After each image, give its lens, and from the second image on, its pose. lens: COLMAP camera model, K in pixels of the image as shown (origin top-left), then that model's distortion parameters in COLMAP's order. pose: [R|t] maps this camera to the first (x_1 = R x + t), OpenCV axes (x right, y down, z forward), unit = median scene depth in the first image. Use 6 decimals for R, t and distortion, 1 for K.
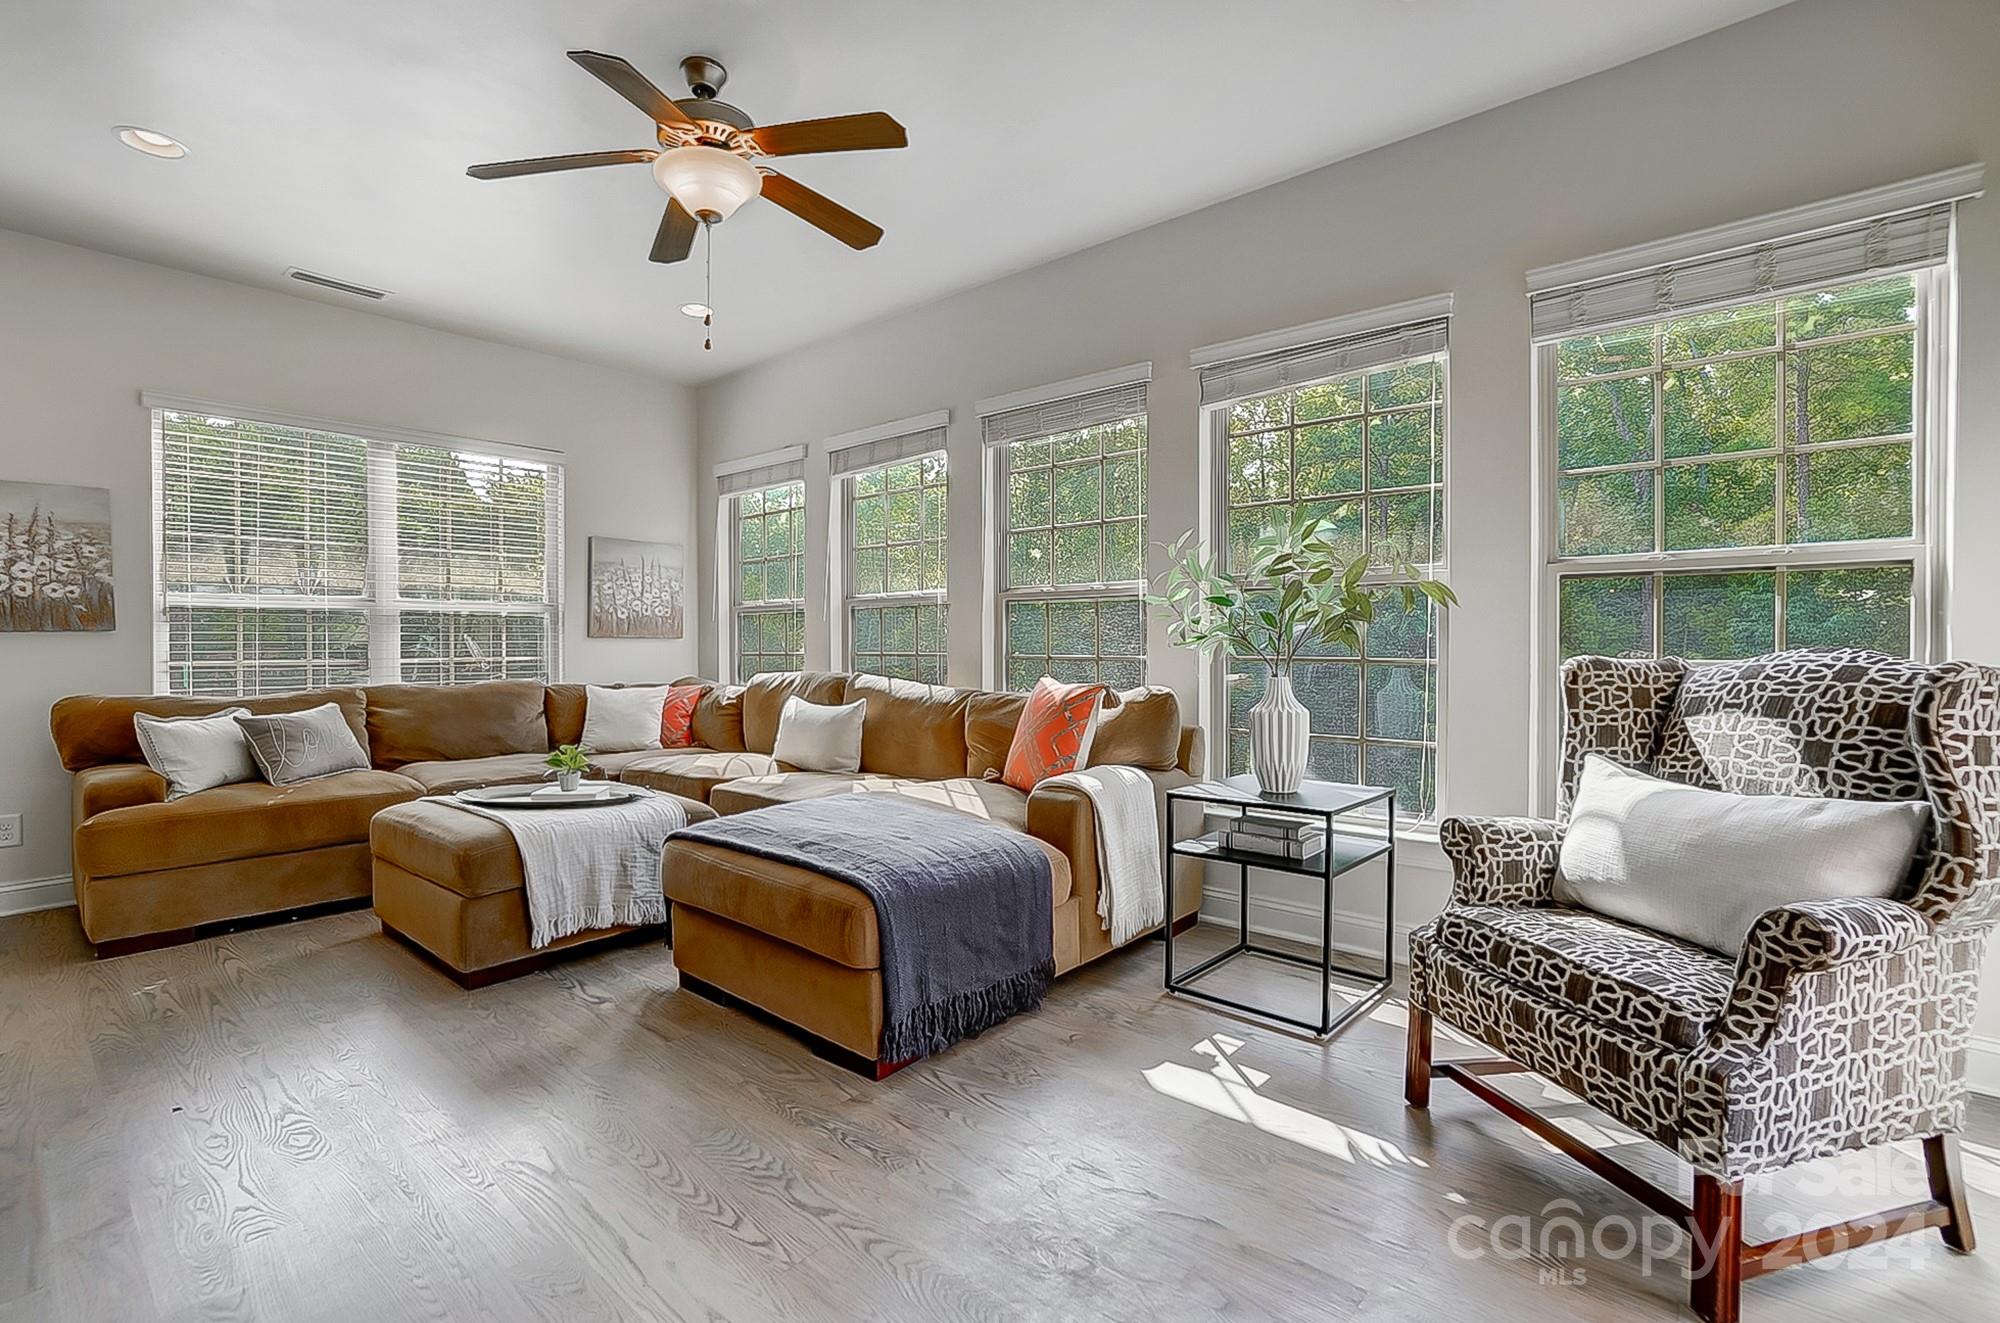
lens RADIAL K [[890.5, 0, 989.7], [0, 890.5, 652.4], [0, 0, 1]] dist [-0.045021, 0.023963]
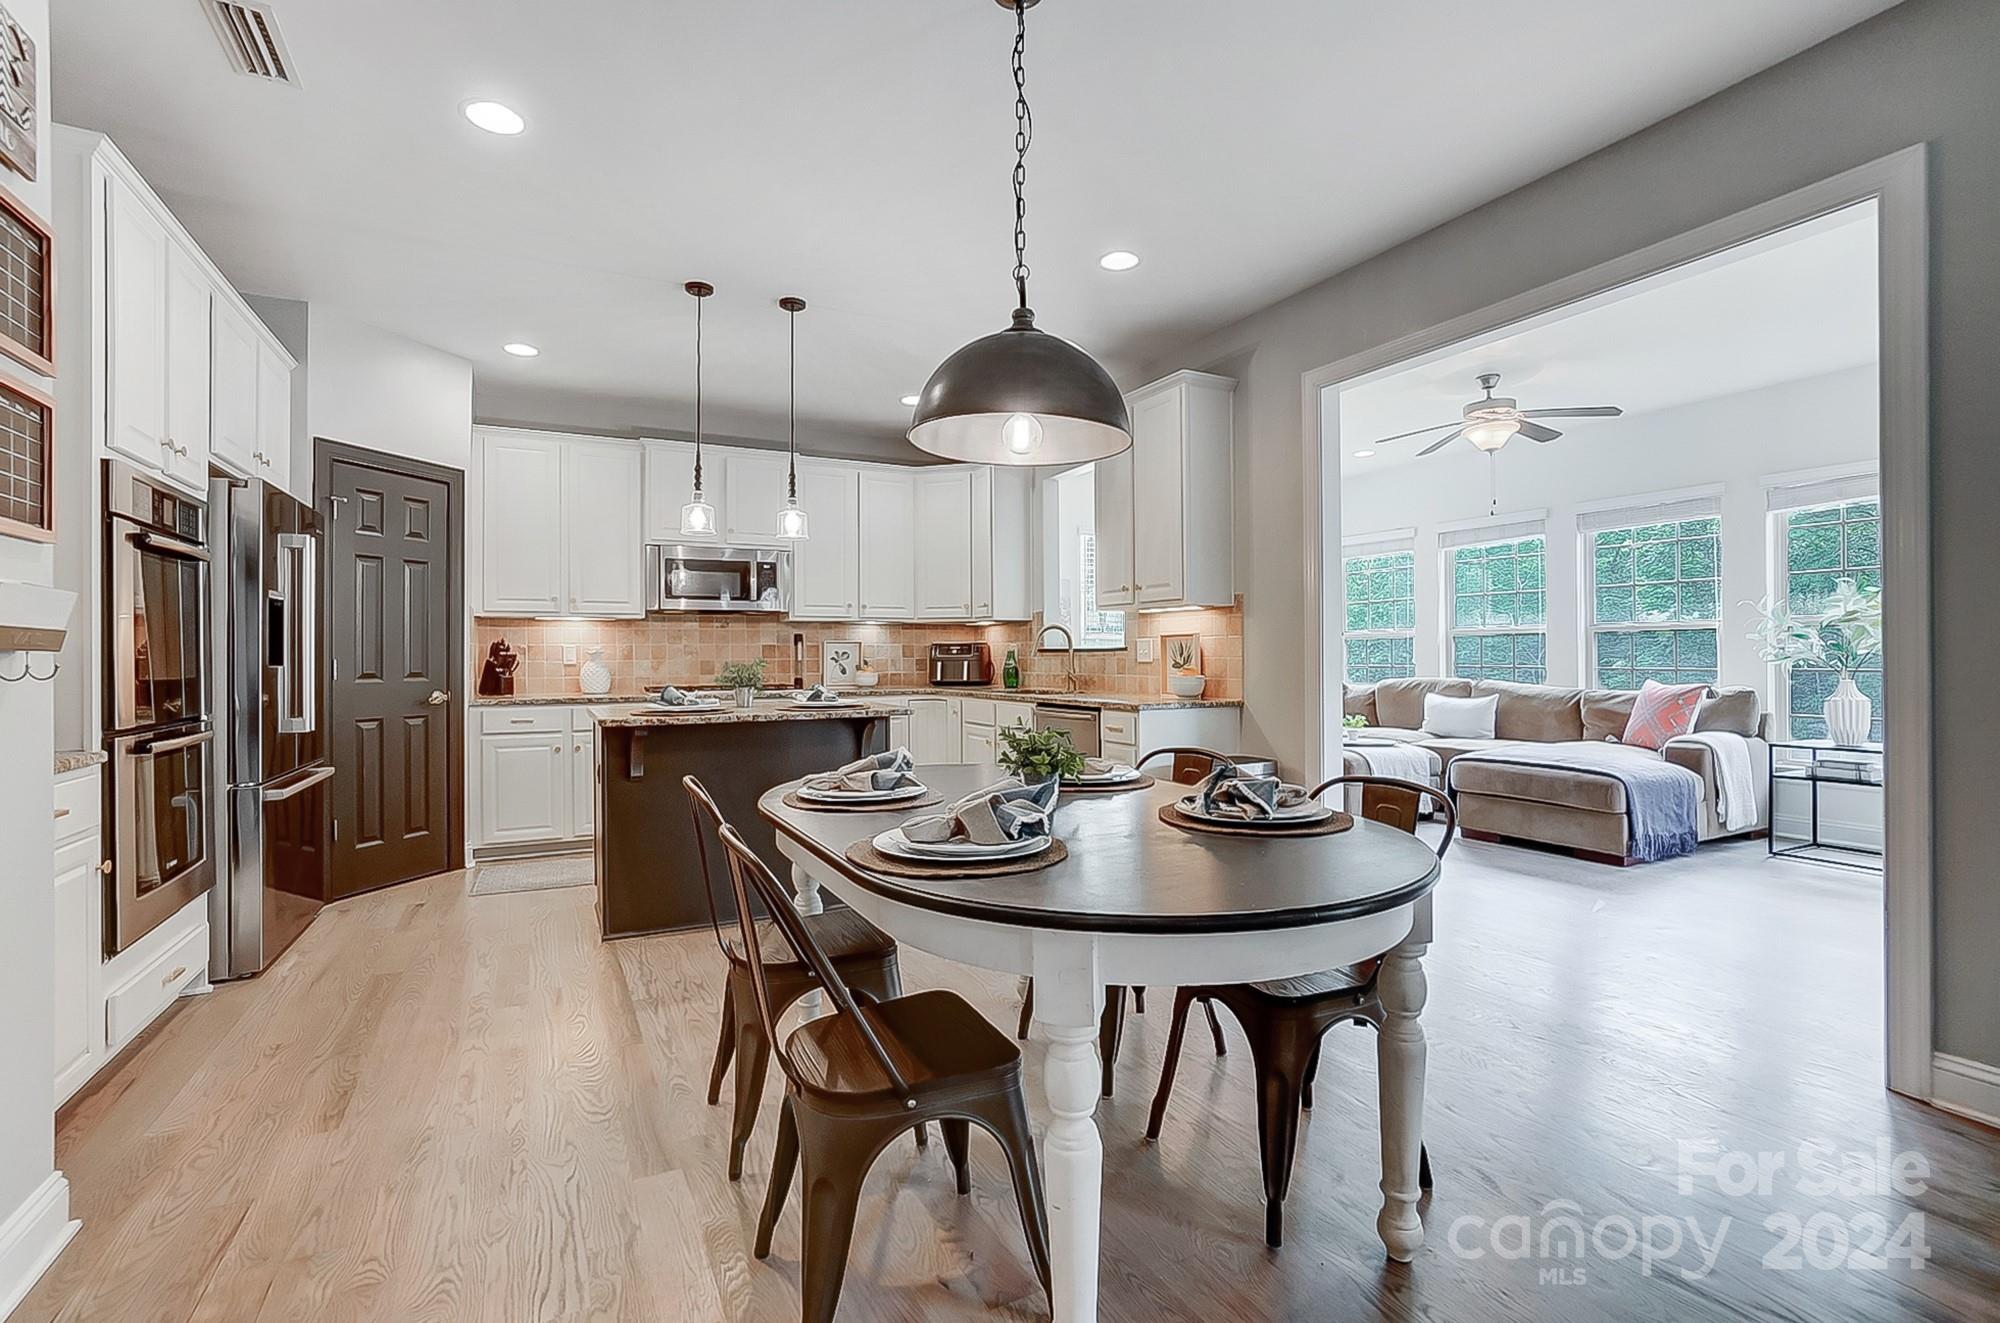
lens RADIAL K [[890.5, 0, 989.7], [0, 890.5, 652.4], [0, 0, 1]] dist [-0.045021, 0.023963]
pose [[0.932680, -0.002595, -0.360695, -0.554459], [-0.001693, 0.999932, -0.011570, -0.005131], [0.360701, 0.011401, 0.932612, -1.066505]]
